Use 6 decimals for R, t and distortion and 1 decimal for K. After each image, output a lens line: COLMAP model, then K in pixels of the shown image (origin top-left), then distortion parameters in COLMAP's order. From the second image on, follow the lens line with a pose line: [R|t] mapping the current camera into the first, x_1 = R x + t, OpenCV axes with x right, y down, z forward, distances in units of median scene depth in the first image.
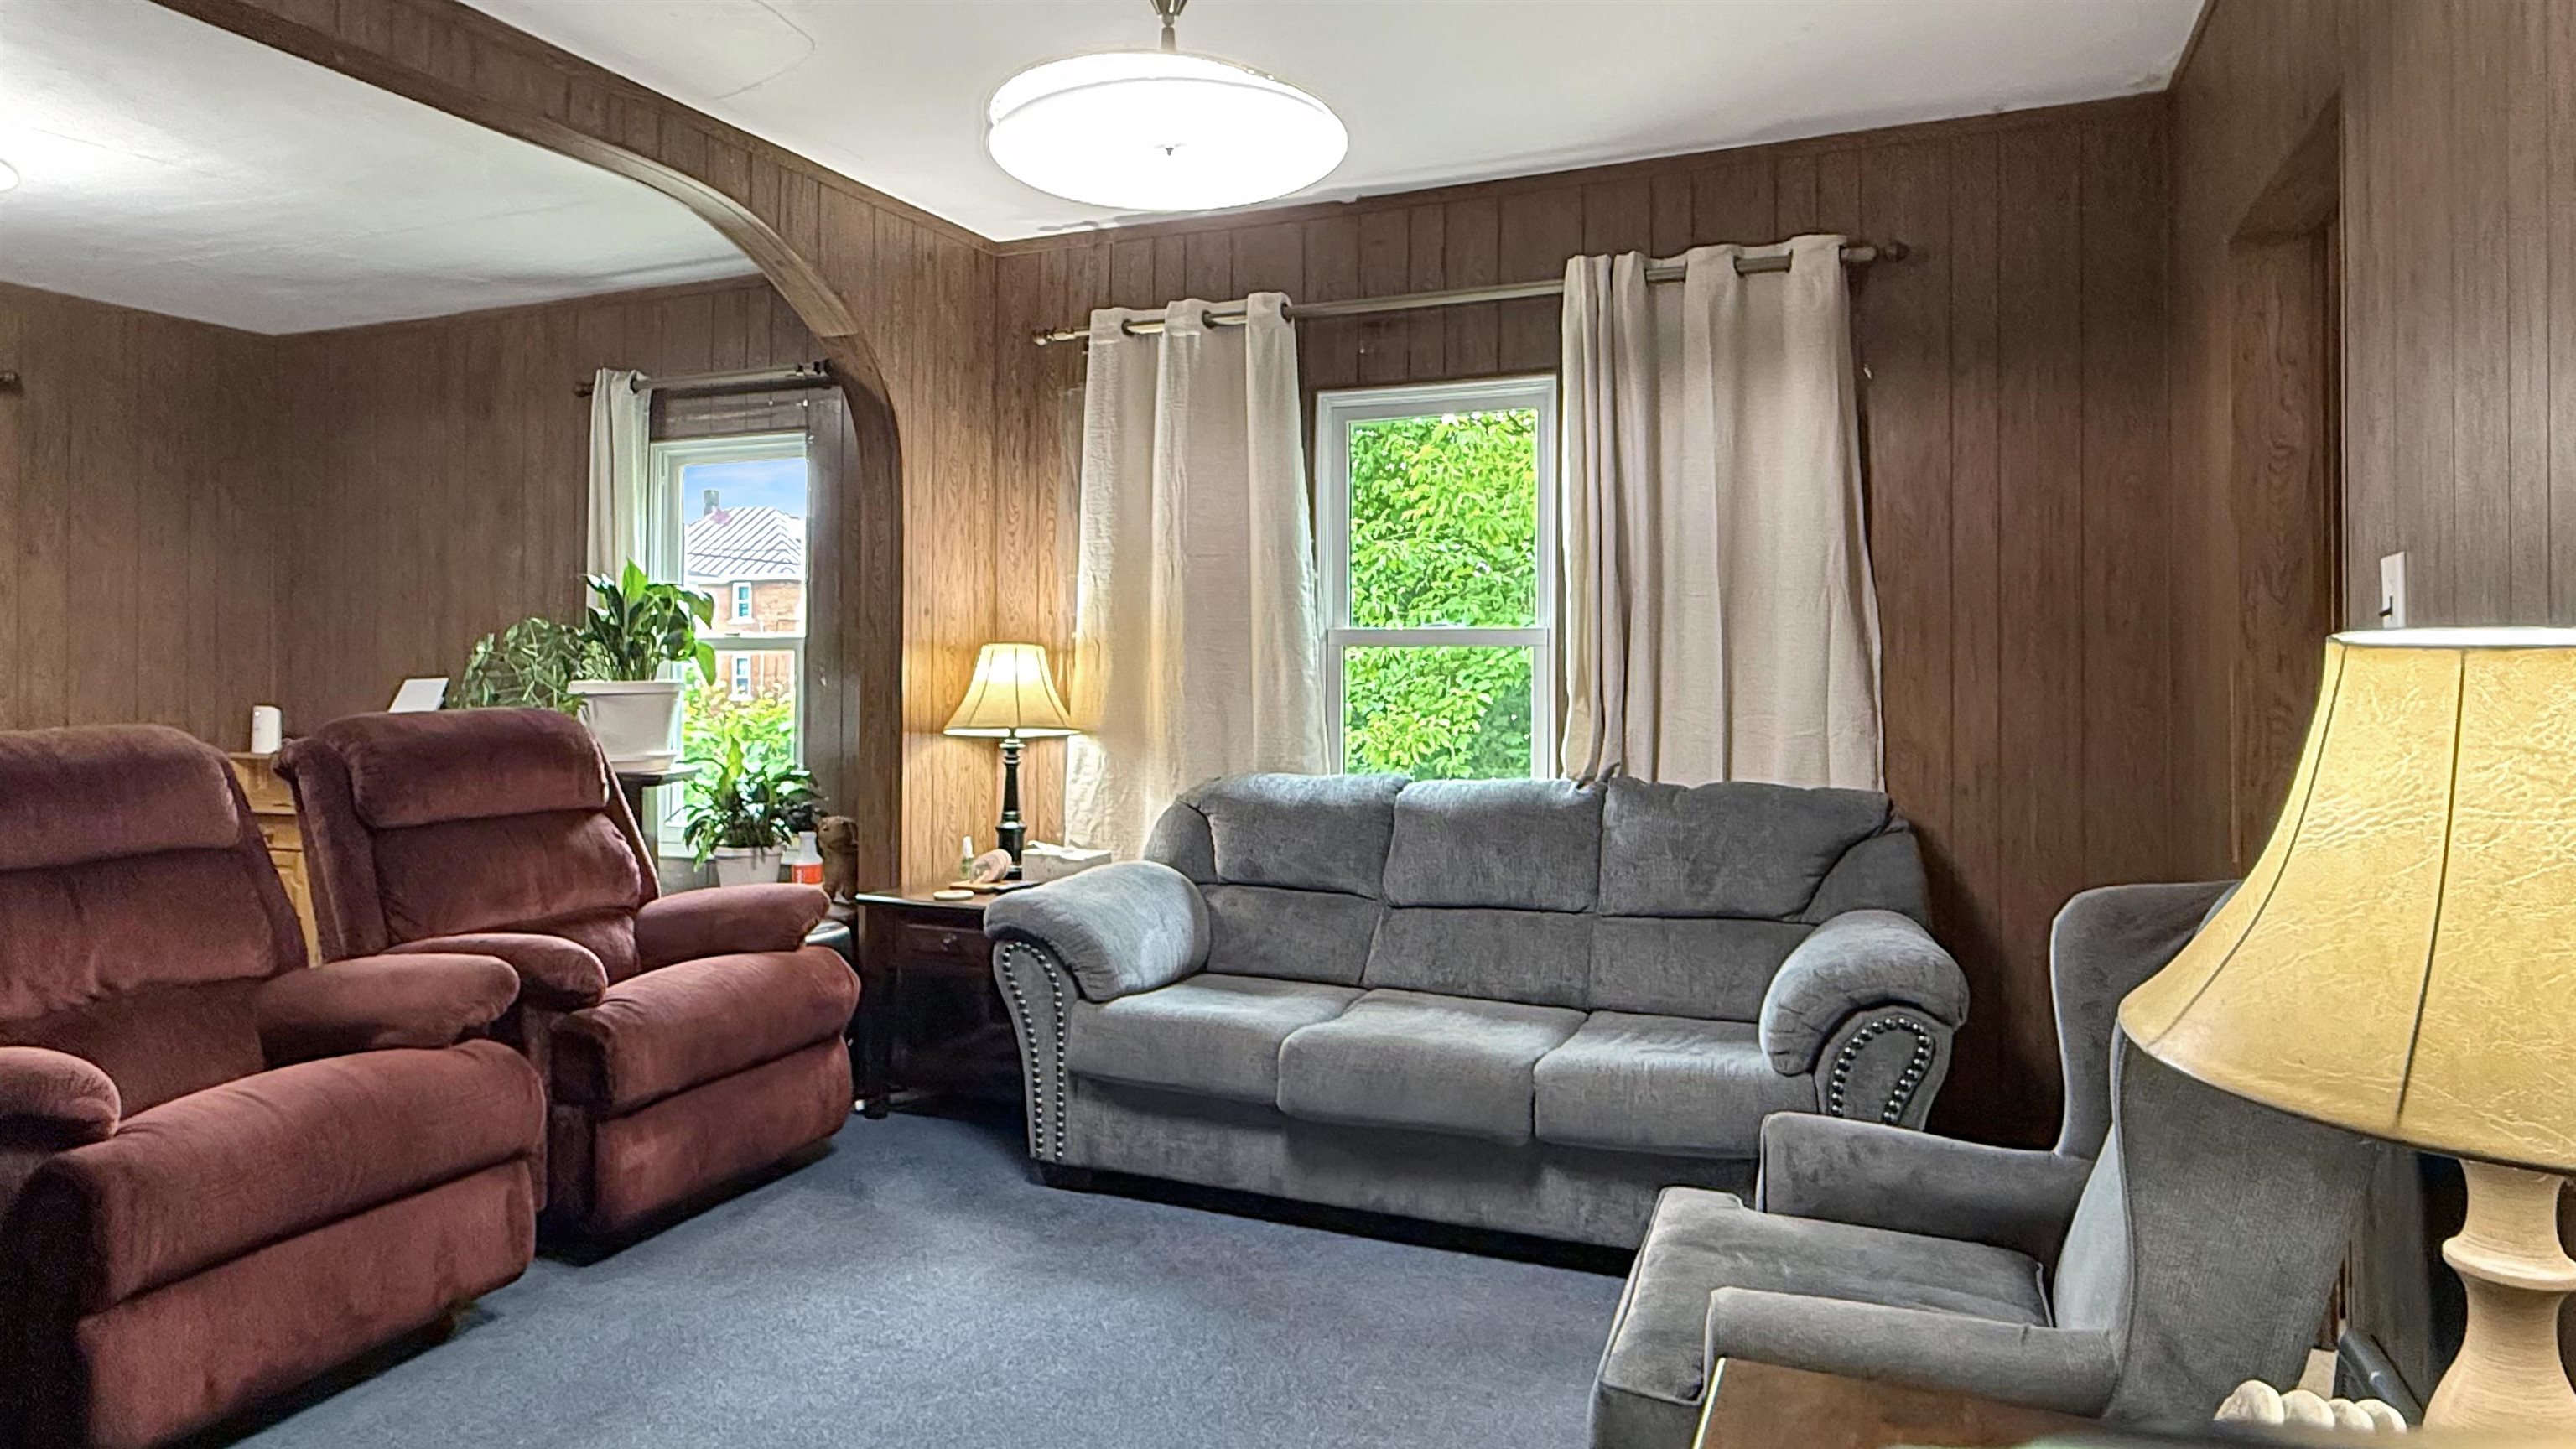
lens RADIAL K [[1479.7, 0, 1288.0], [0, 1479.7, 724.5], [0, 0, 1]] dist [-0.000793, 0.000575]
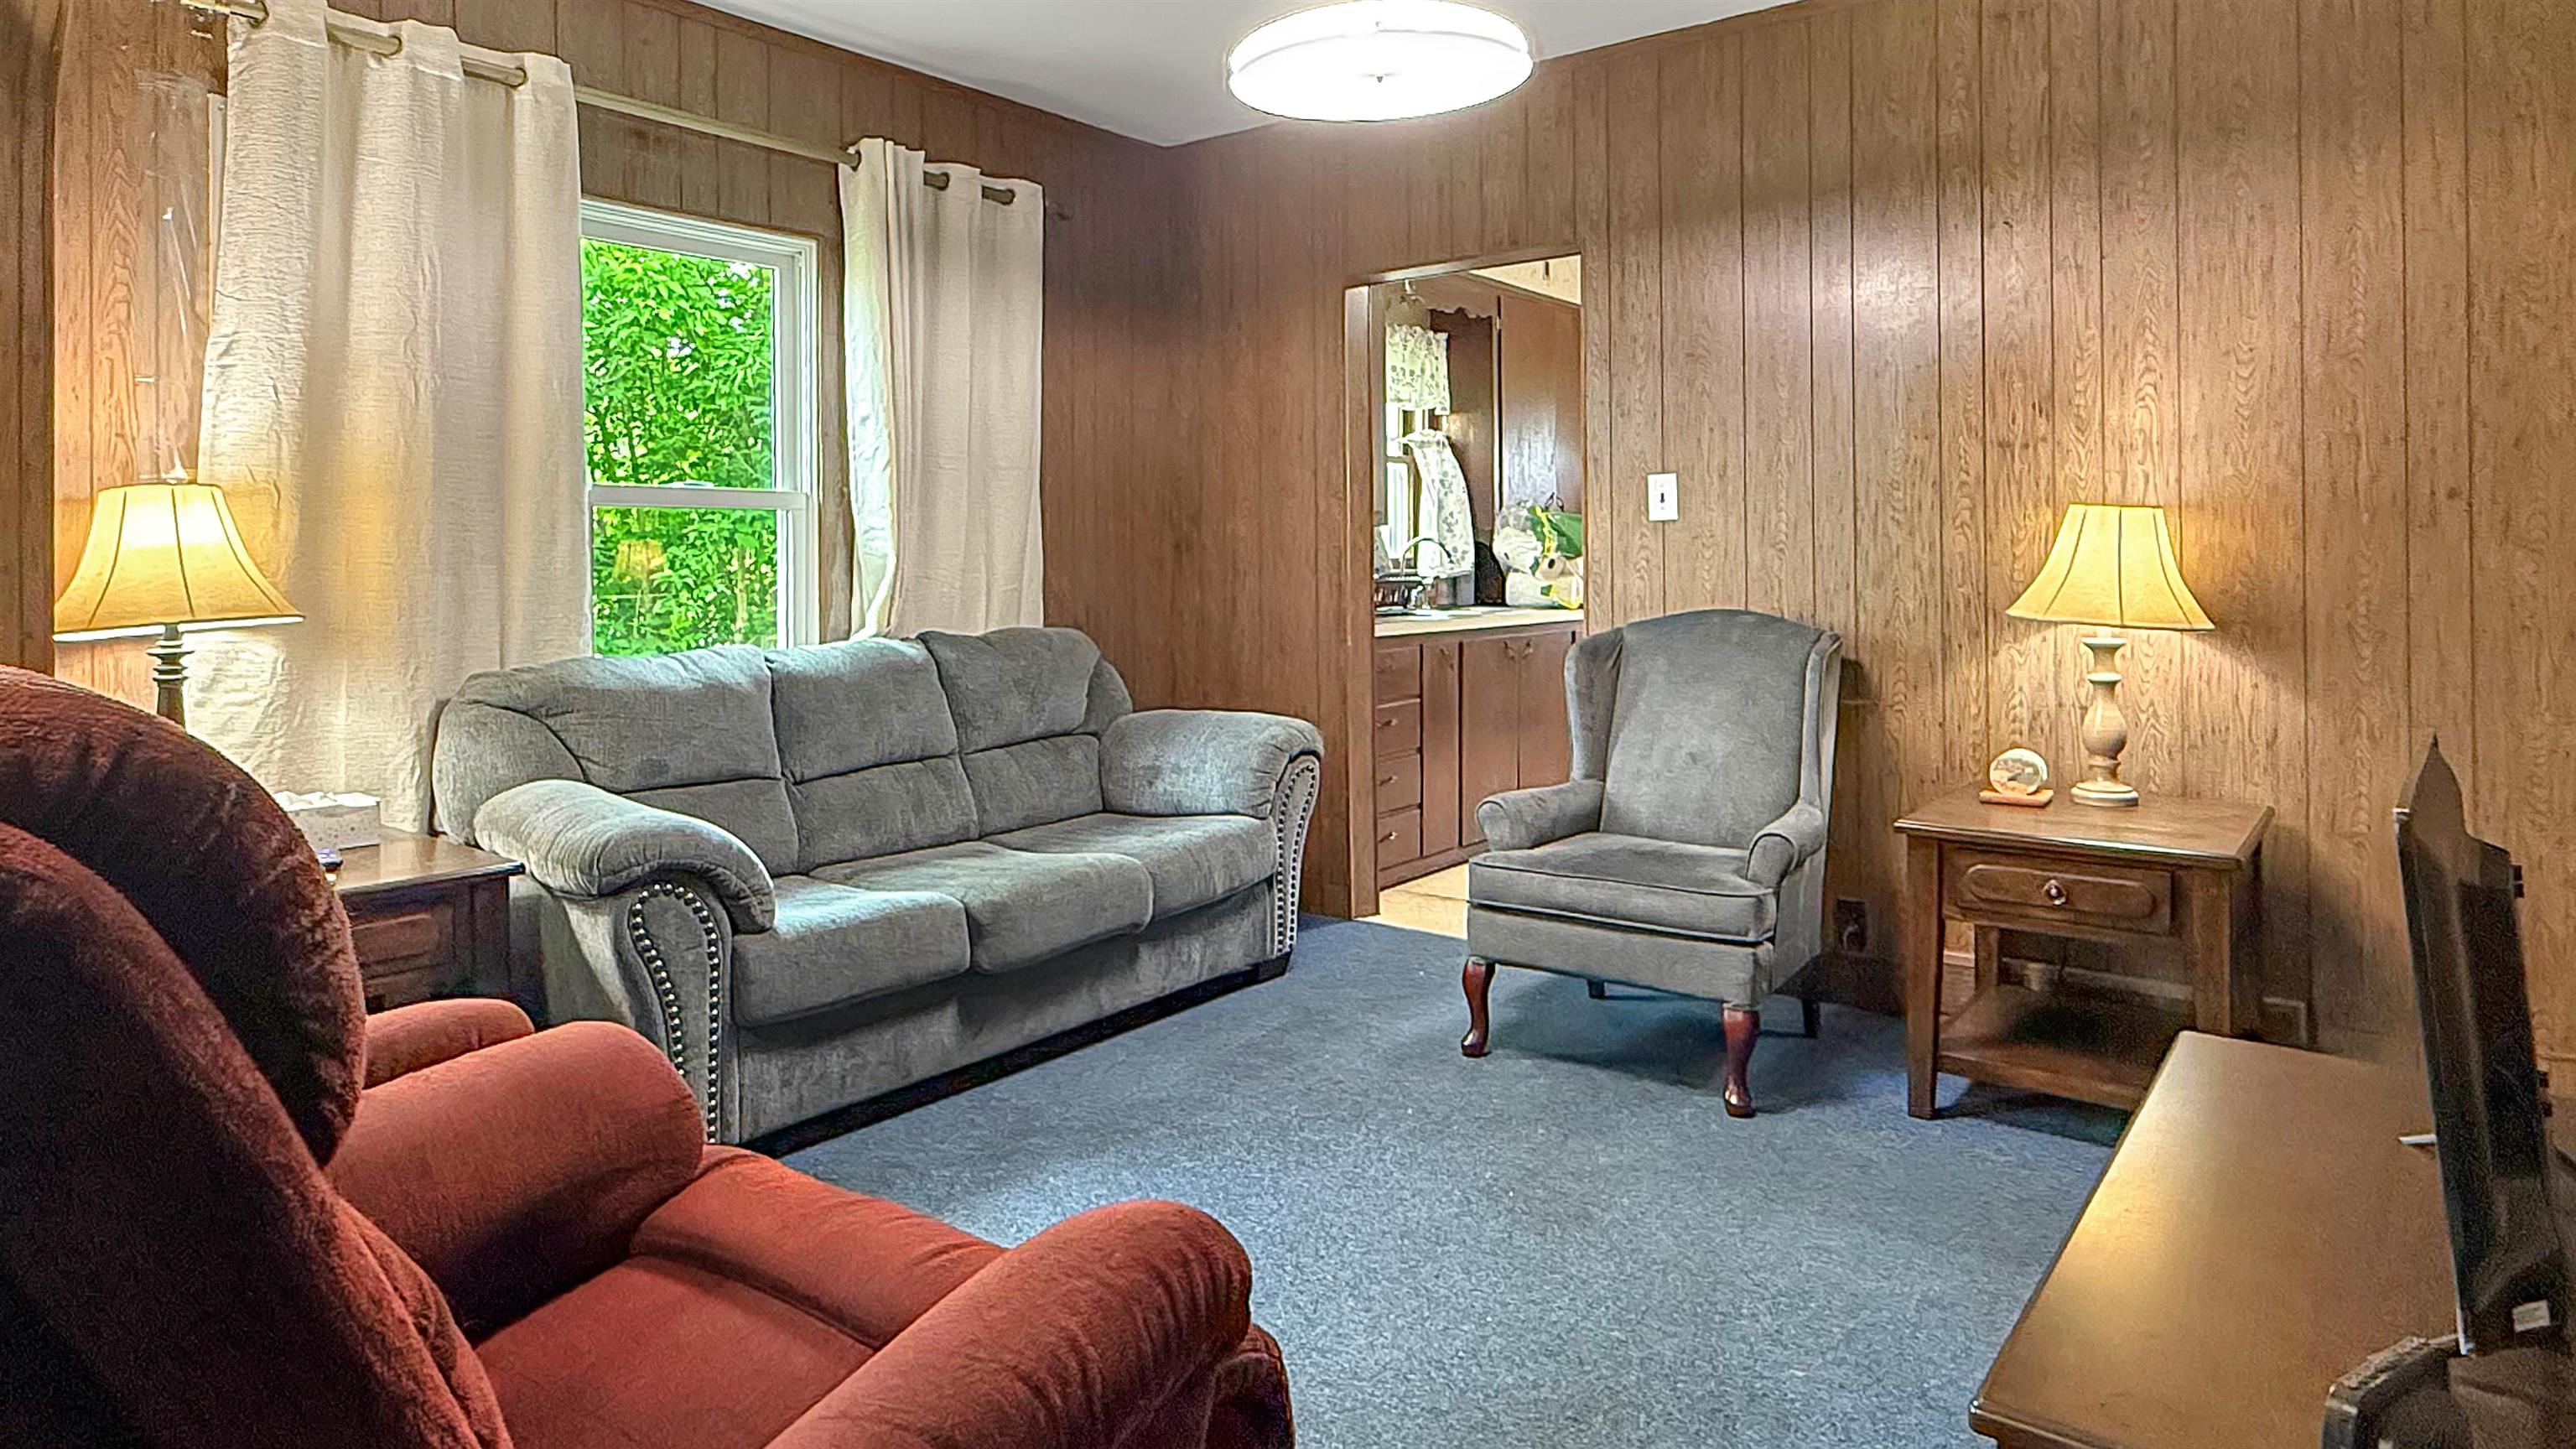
lens RADIAL K [[1499.4, 0, 1297.2], [0, 1499.4, 579.1], [0, 0, 1]] dist [0.000951, 0.000071]
pose [[0.250251, -0.022001, 0.967931, -0.808185], [0.045941, 0.998885, 0.010827, -0.000735], [-0.967091, 0.041758, 0.250982, 0.478064]]
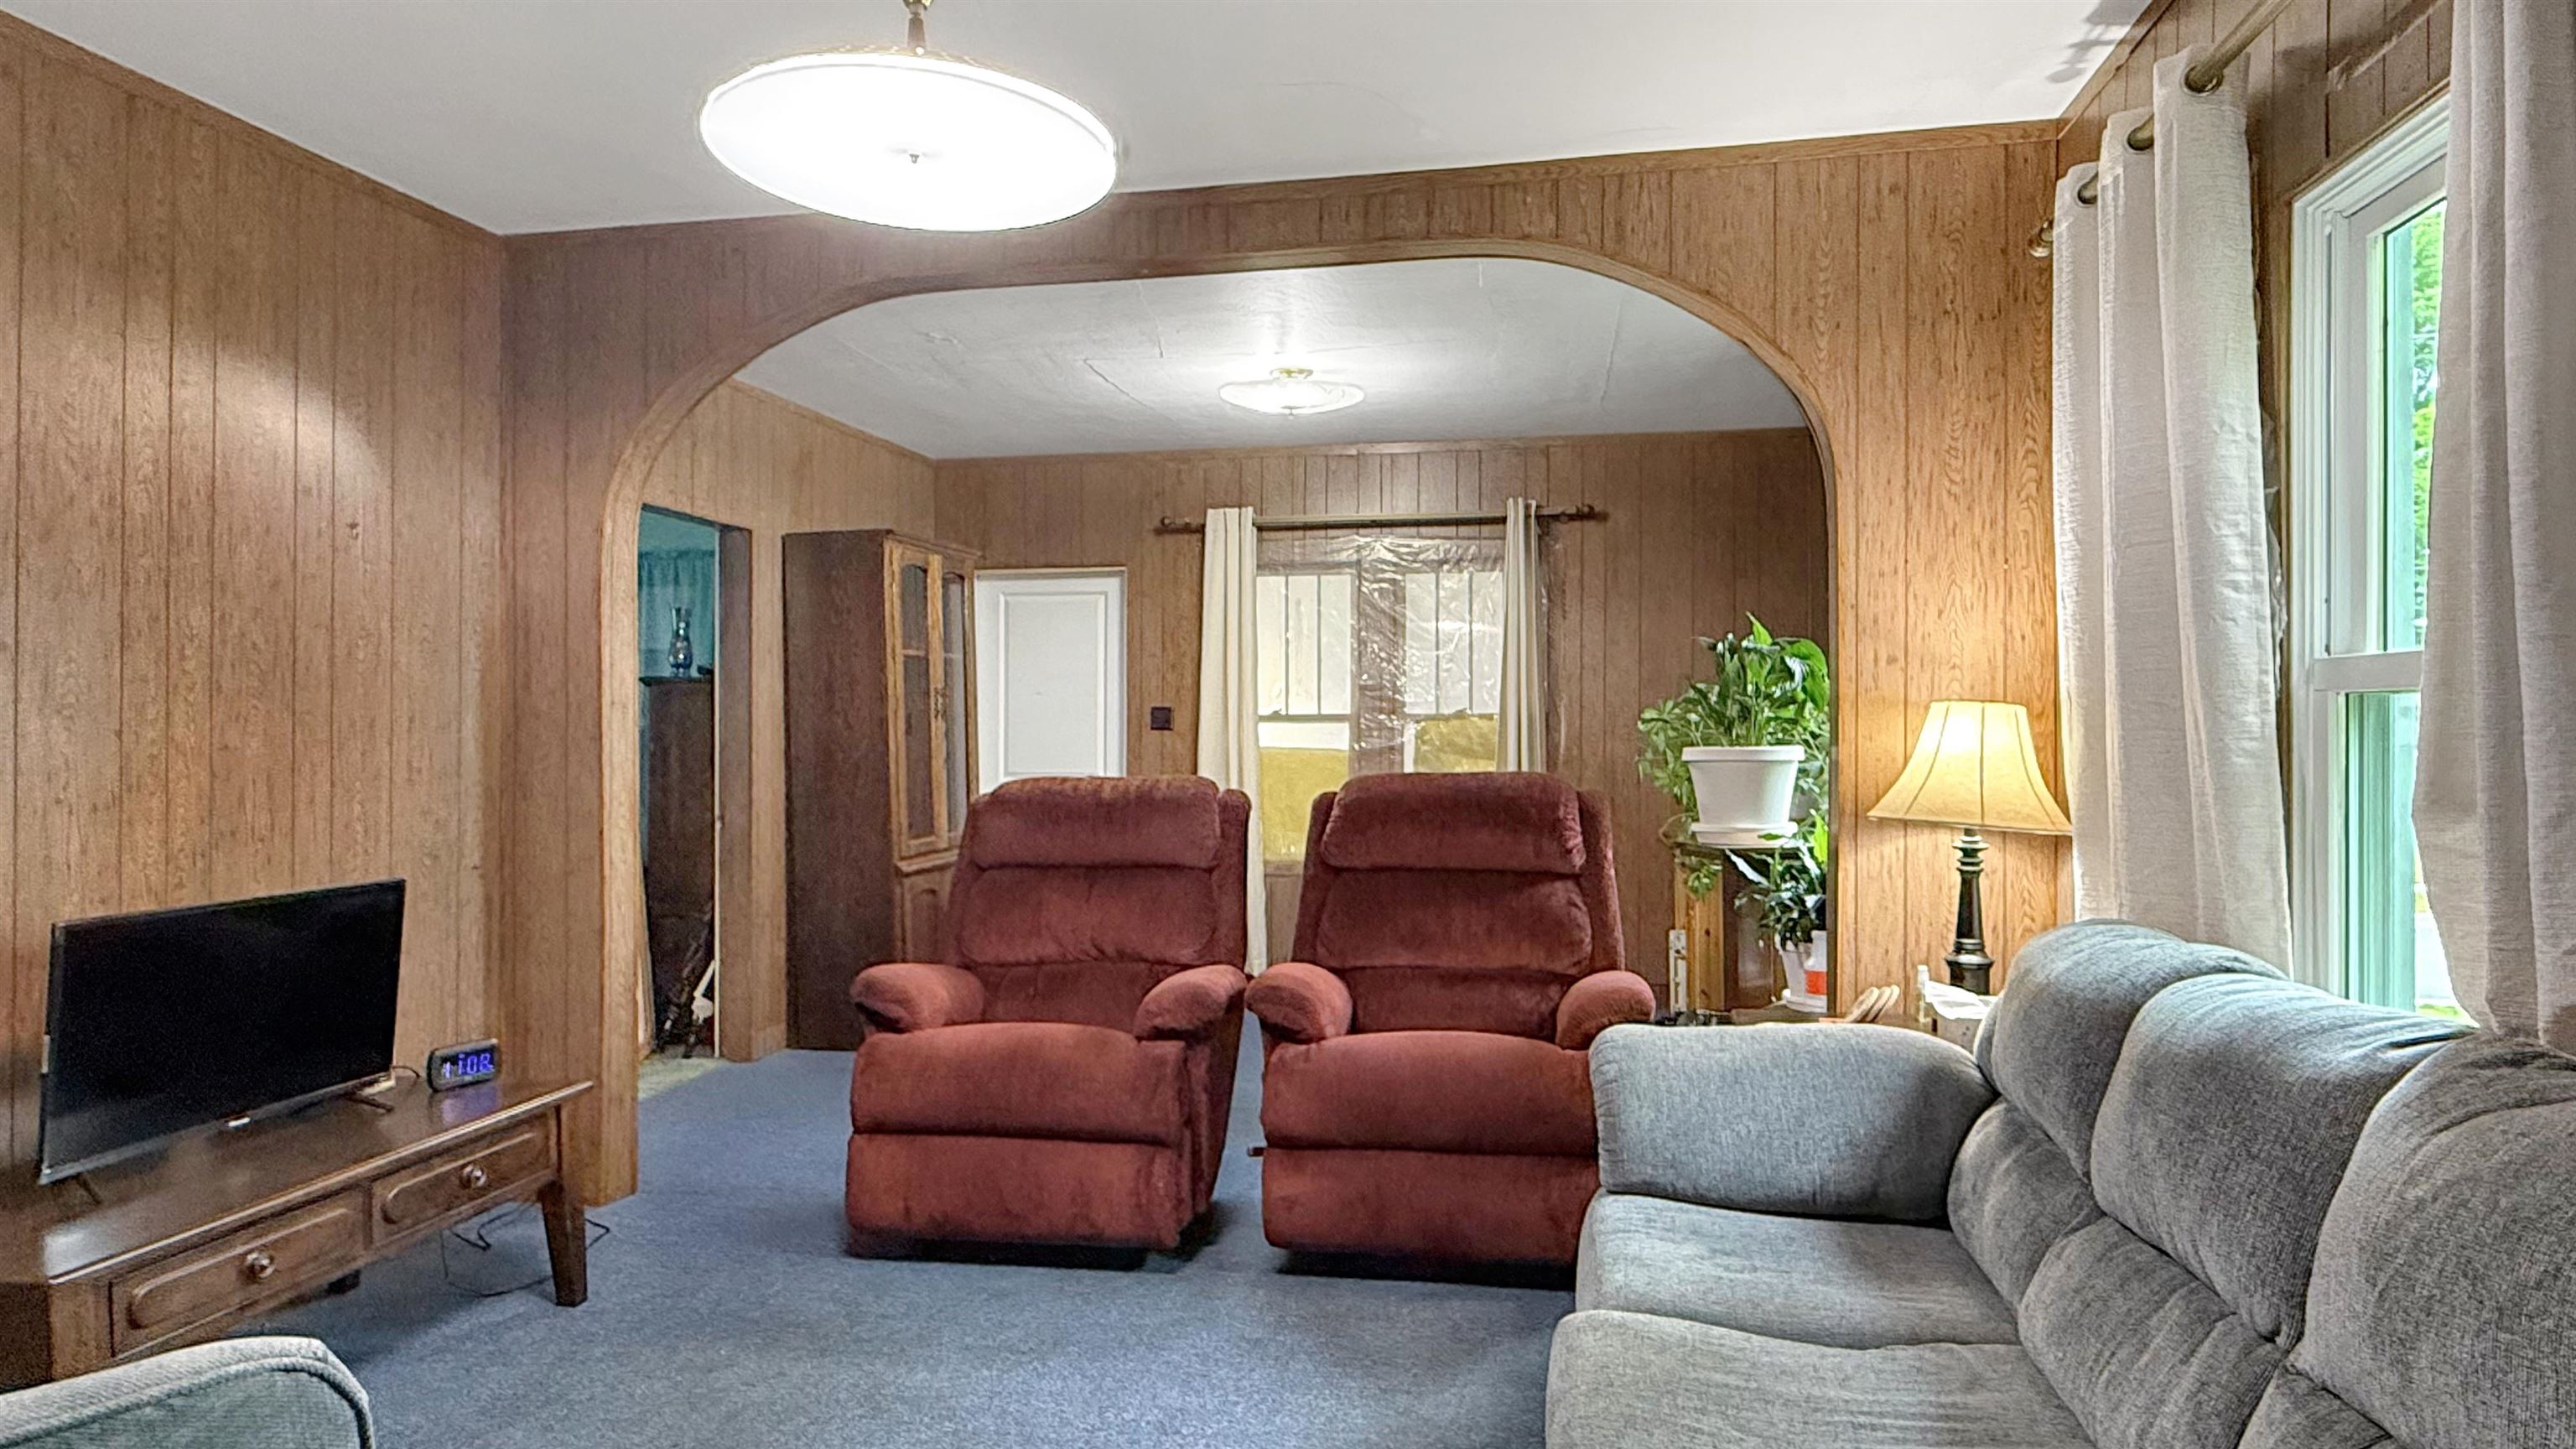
lens RADIAL K [[1514.7, 0, 1261.5], [0, 1514.7, 735.0], [0, 0, 1]] dist [0.000275, 0.002029]
pose [[0.209370, 0.001495, -0.977835, 0.544296], [-0.033582, 0.999420, -0.005662, -0.026473], [0.977260, 0.034024, 0.209299, 0.631862]]
